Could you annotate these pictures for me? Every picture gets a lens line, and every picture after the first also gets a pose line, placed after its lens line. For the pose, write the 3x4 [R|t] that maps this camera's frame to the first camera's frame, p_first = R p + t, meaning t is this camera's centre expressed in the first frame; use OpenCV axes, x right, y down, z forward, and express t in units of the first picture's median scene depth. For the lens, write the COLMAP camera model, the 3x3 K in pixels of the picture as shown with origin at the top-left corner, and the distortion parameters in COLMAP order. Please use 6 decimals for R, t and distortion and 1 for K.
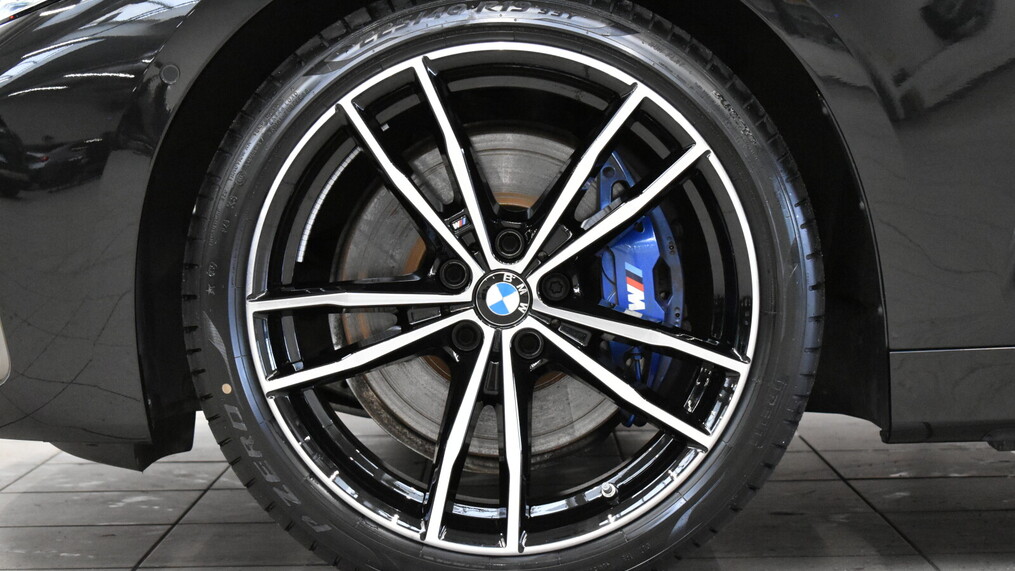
lens RADIAL K [[2324.4, 0, 507.6], [0, 2324.4, 285.6], [0, 0, 1]] dist [-0.513455, 0.000000]
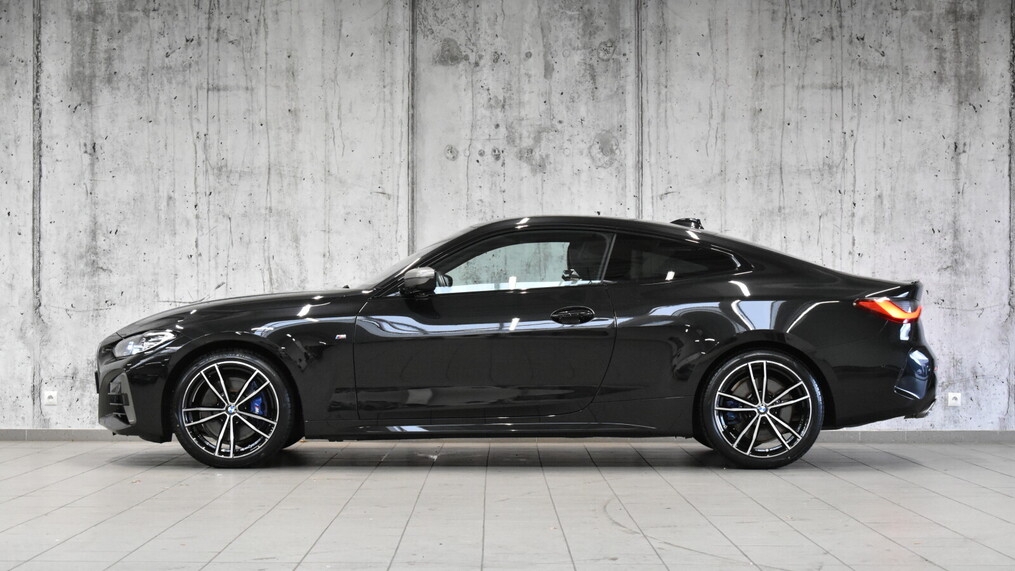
lens RADIAL K [[2263.3, 0, 507.3], [0, 2263.3, 286.1], [0, 0, 1]] dist [-0.102184, 0.000000]
pose [[0.999747, 0.018827, -0.012290, 0.683892], [-0.020093, 0.993431, -0.112657, 0.292822], [0.010089, 0.112876, 0.993558, -4.129961]]
